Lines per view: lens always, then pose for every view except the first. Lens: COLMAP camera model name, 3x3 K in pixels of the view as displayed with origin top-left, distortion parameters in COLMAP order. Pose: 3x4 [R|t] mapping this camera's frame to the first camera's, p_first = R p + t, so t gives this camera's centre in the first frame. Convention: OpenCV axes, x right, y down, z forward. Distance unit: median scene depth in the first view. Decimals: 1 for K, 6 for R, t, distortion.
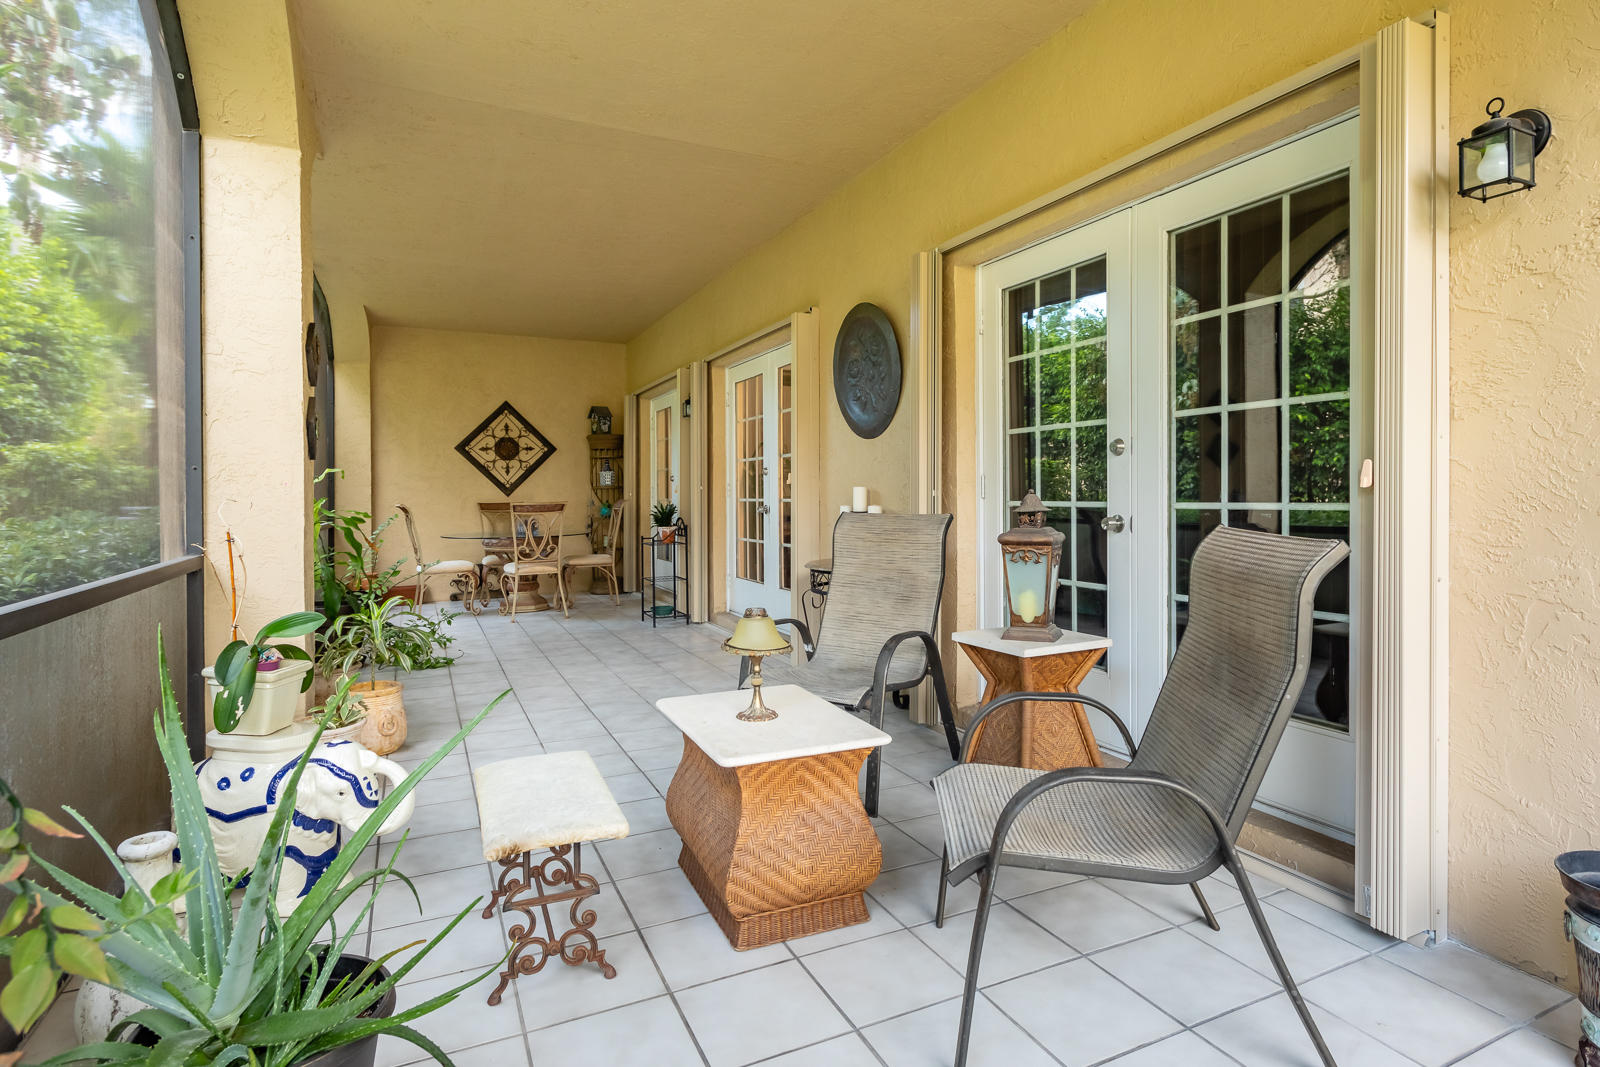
lens RADIAL K [[820.5, 0, 808.8], [0, 820.5, 506.6], [0, 0, 1]] dist [0.018412, -0.000183]
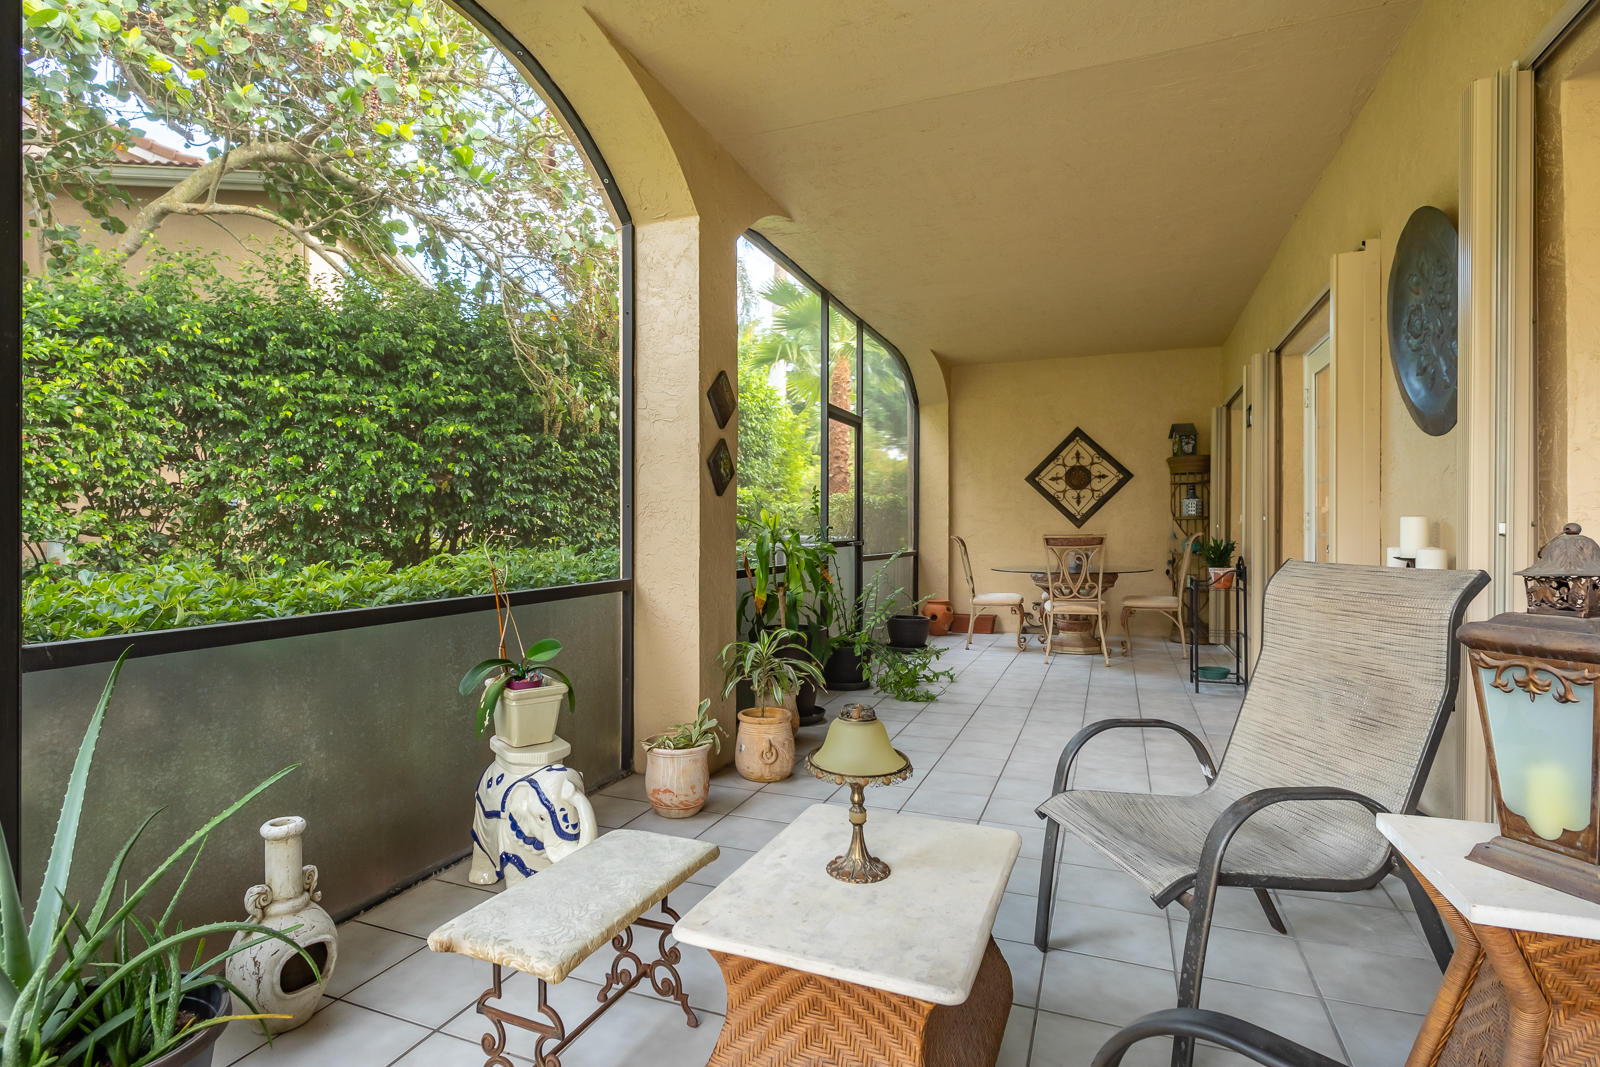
lens RADIAL K [[807.3, 0, 800.0], [0, 807.3, 533.5], [0, 0, 1]] dist [0.000818, -0.000620]
pose [[0.676364, 0.008232, -0.736521, 0.106970], [-0.010835, 0.999941, 0.001226, -0.004158], [0.736488, 0.007150, 0.676413, 0.149131]]
